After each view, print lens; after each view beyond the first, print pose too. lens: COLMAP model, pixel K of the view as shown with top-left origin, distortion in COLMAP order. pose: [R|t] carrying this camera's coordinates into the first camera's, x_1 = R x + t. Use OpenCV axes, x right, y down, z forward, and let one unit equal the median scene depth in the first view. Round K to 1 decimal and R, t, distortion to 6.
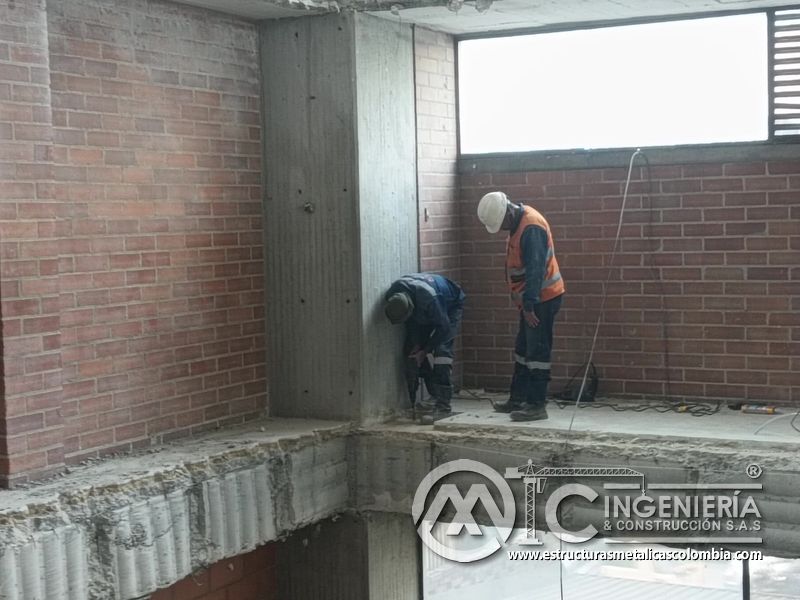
lens RADIAL K [[1420.2, 0, 400.3], [0, 1420.2, 285.8], [0, 0, 1]] dist [0.116888, -0.018111]
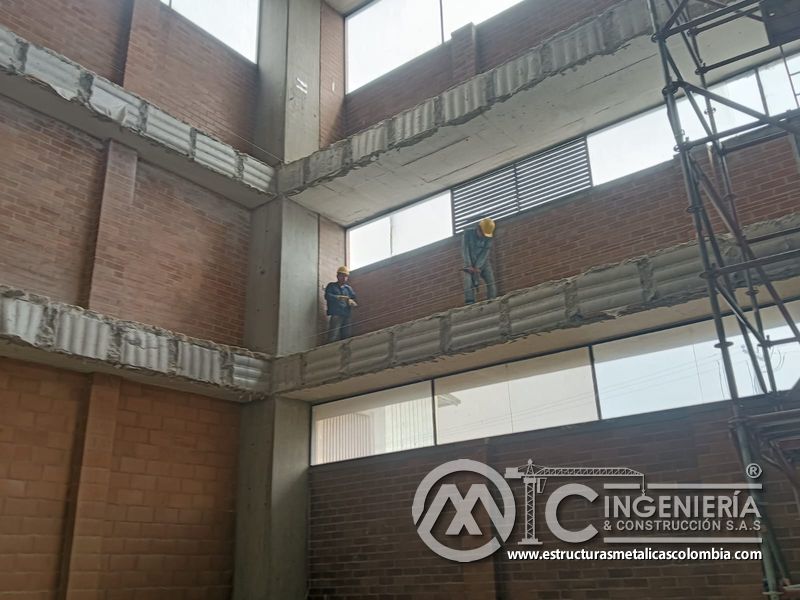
lens RADIAL K [[725.4, 0, 403.6], [0, 725.4, 286.6], [0, 0, 1]] dist [0.135584, -0.250606]
pose [[0.985166, -0.066944, -0.158011, 0.413607], [-0.003262, 0.913302, -0.407270, 0.532688], [0.171576, 0.401744, 0.899535, -0.066223]]
